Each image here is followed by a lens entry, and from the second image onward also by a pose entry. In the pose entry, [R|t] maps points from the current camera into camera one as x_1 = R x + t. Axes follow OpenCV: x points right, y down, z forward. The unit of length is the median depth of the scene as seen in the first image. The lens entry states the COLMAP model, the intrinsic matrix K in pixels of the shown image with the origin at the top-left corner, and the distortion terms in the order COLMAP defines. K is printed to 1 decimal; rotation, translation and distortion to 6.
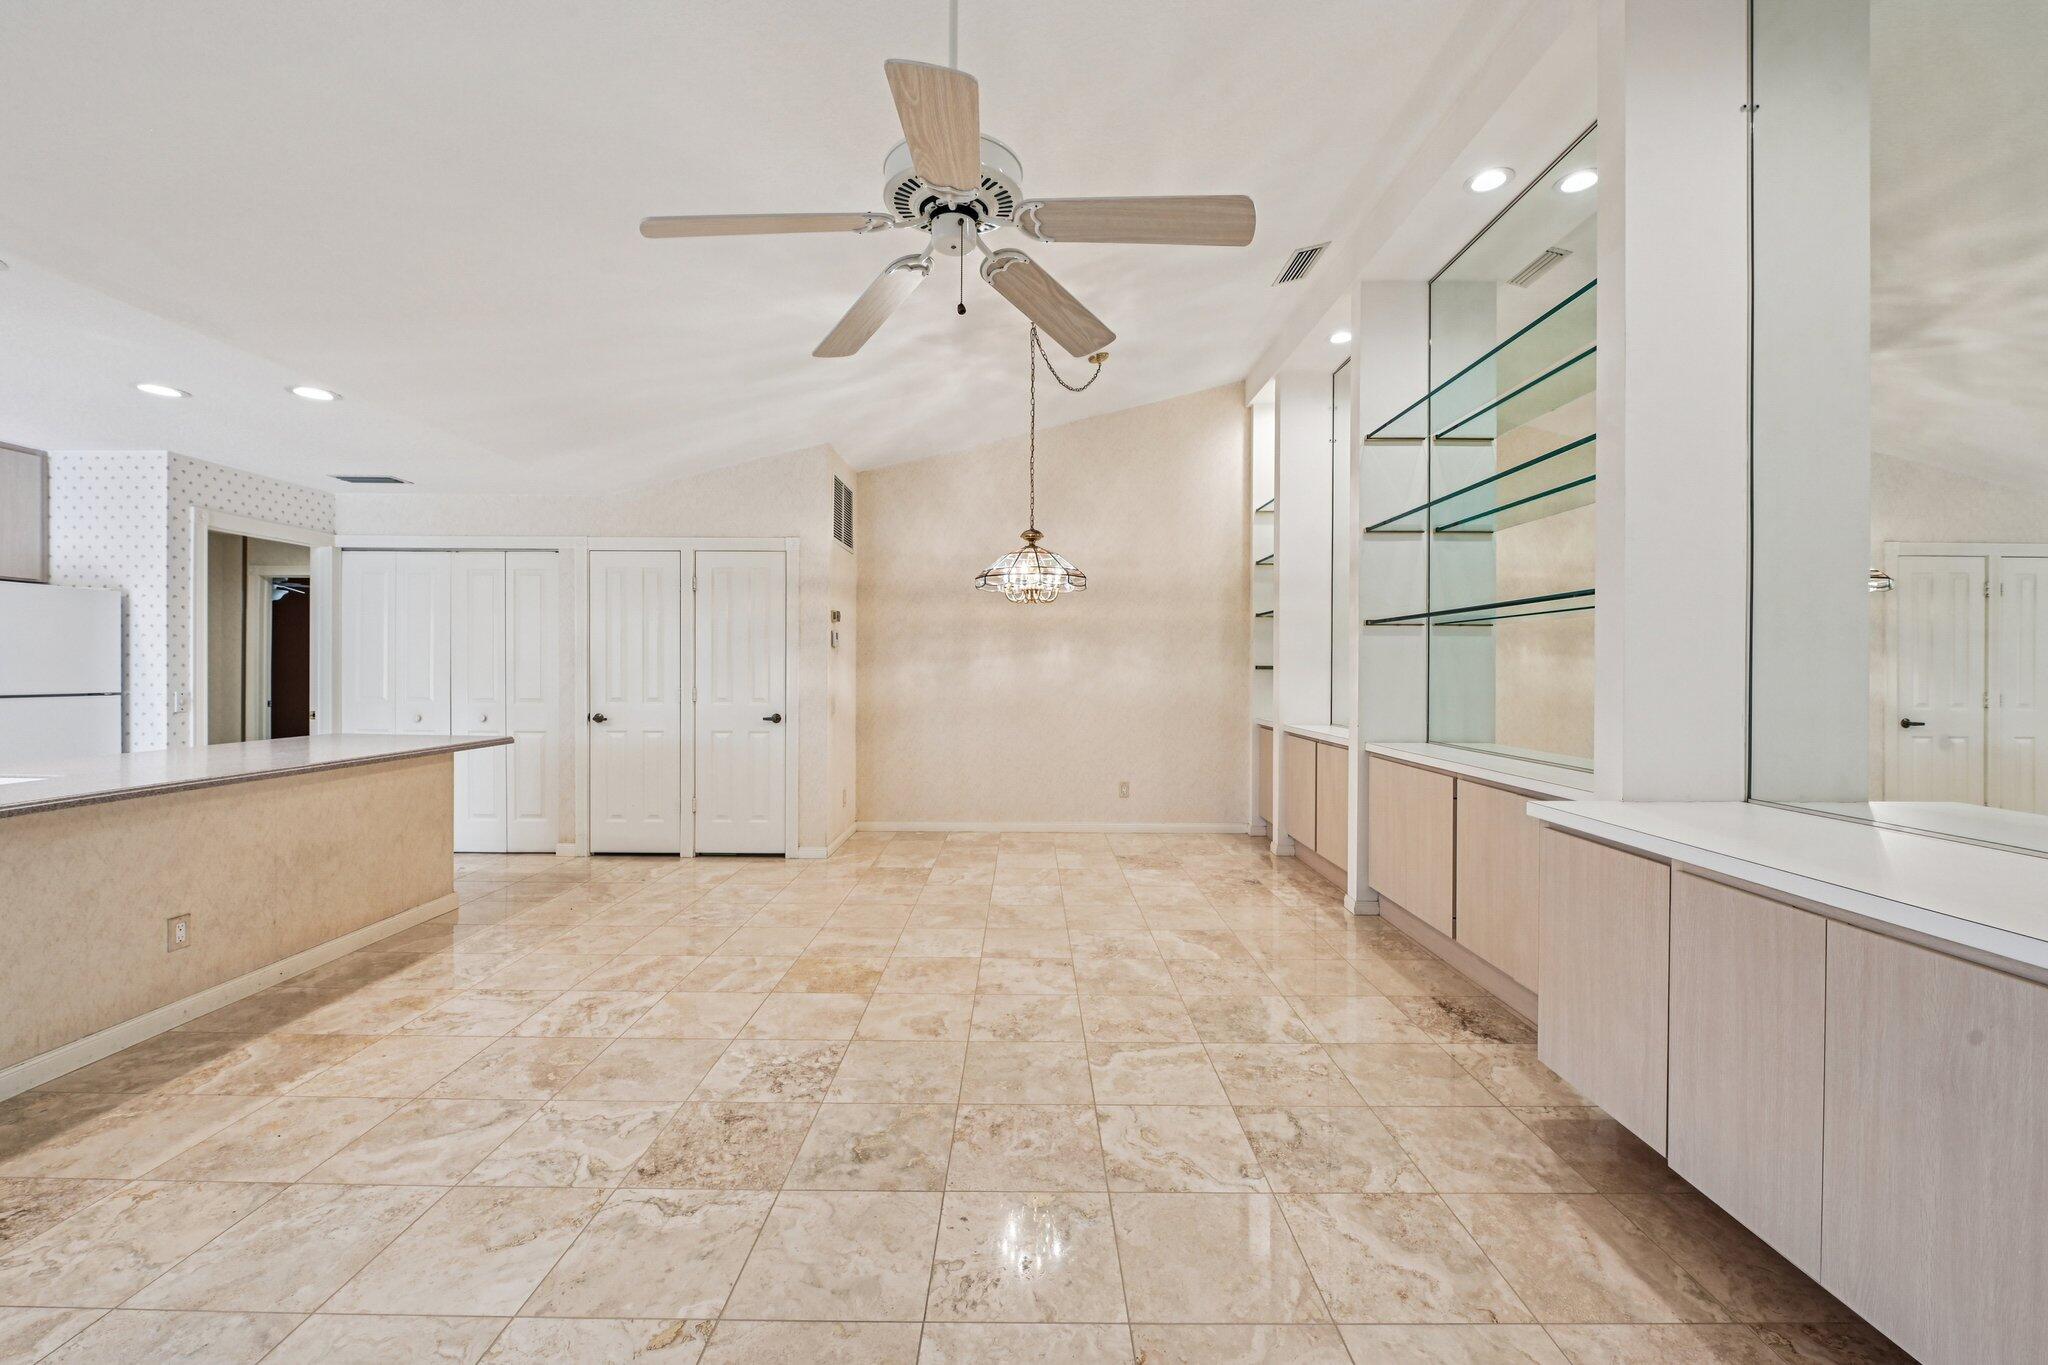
lens RADIAL K [[811.0, 0, 1025.1], [0, 811.0, 675.2], [0, 0, 1]] dist [-0.007879, -0.000917]
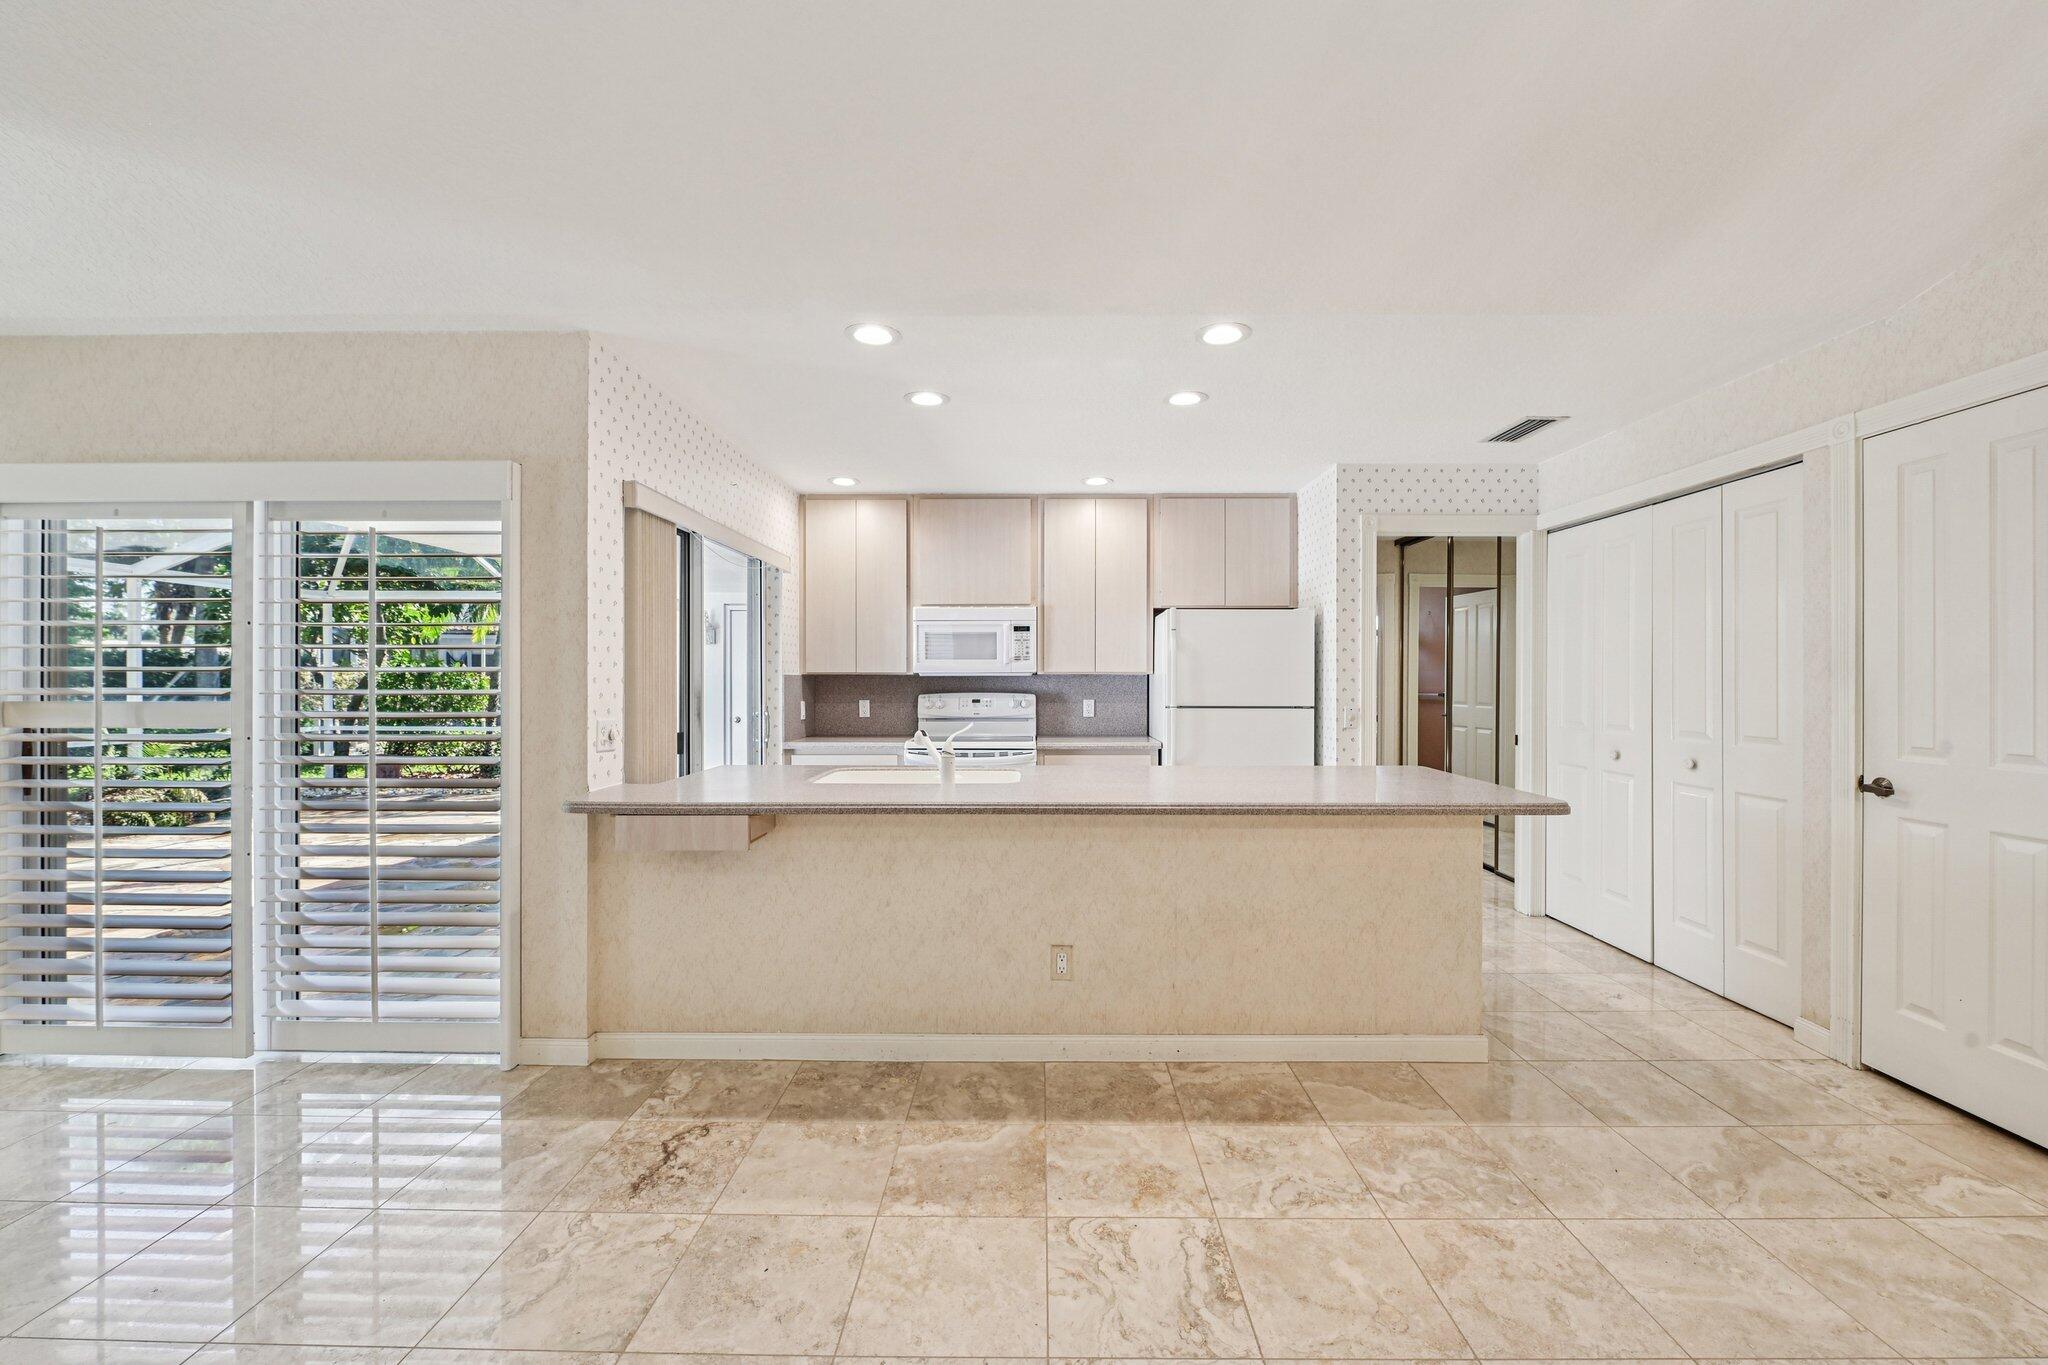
lens RADIAL K [[811.0, 0, 1033.0], [0, 811.0, 683.5], [0, 0, 1]] dist [-0.007879, -0.000917]
pose [[-0.007169, -0.000363, -0.999974, -0.103157], [-0.009129, 0.999958, -0.000297, -0.006407], [0.999933, 0.009127, -0.007172, 0.970894]]
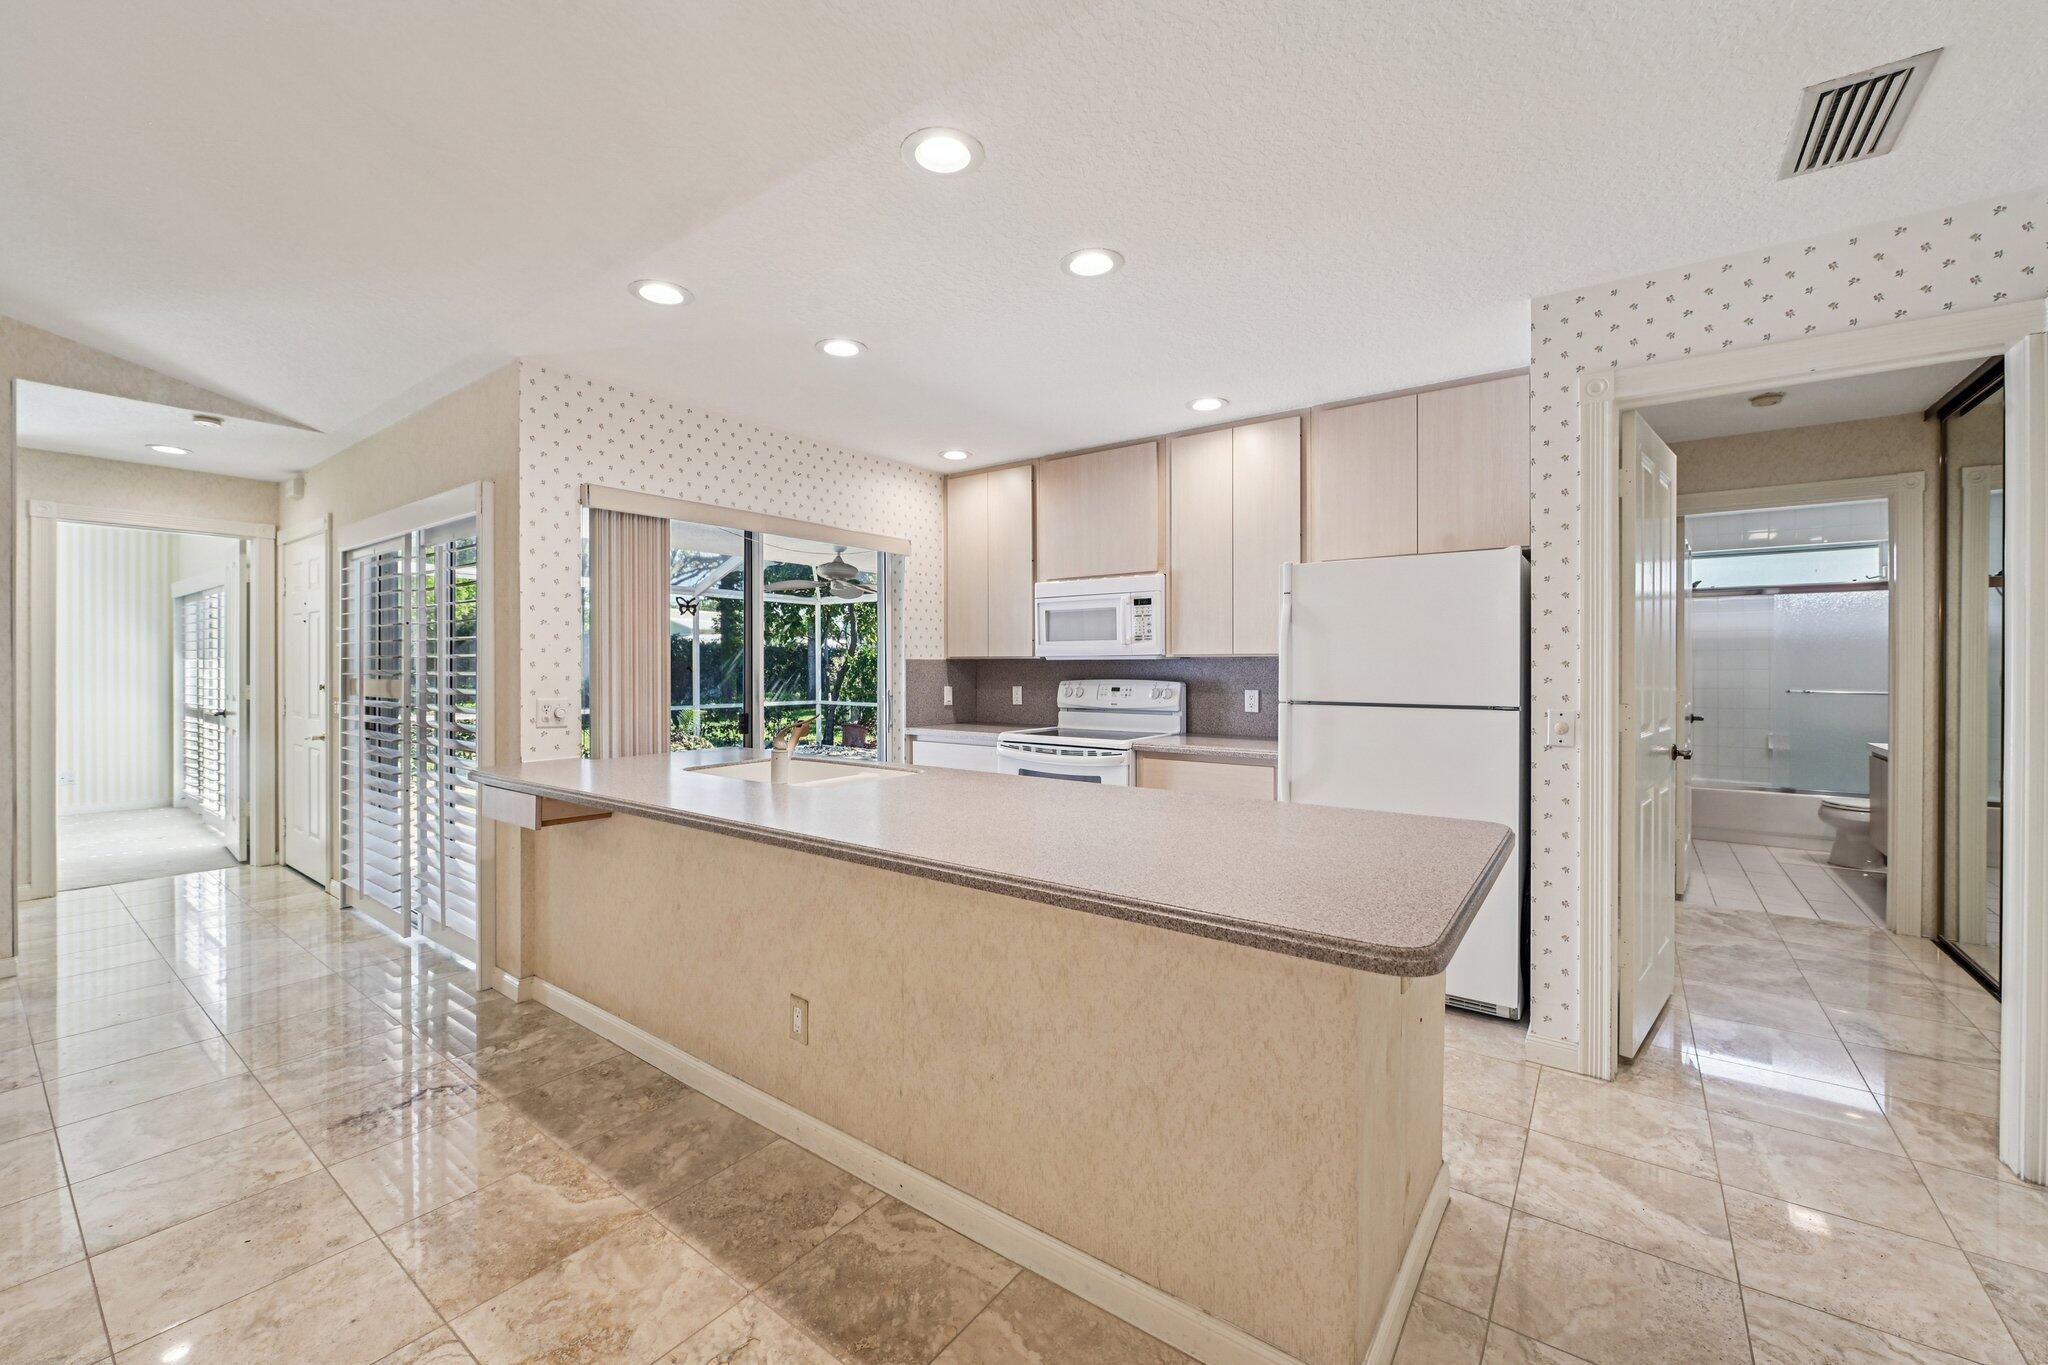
lens RADIAL K [[811.0, 0, 1027.7], [0, 811.0, 668.8], [0, 0, 1]] dist [-0.007879, -0.000917]
pose [[-0.593442, -0.002158, -0.804873, -0.574191], [-0.010089, 0.999938, 0.004757, -0.011308], [0.804813, 0.010943, -0.593427, 1.616732]]
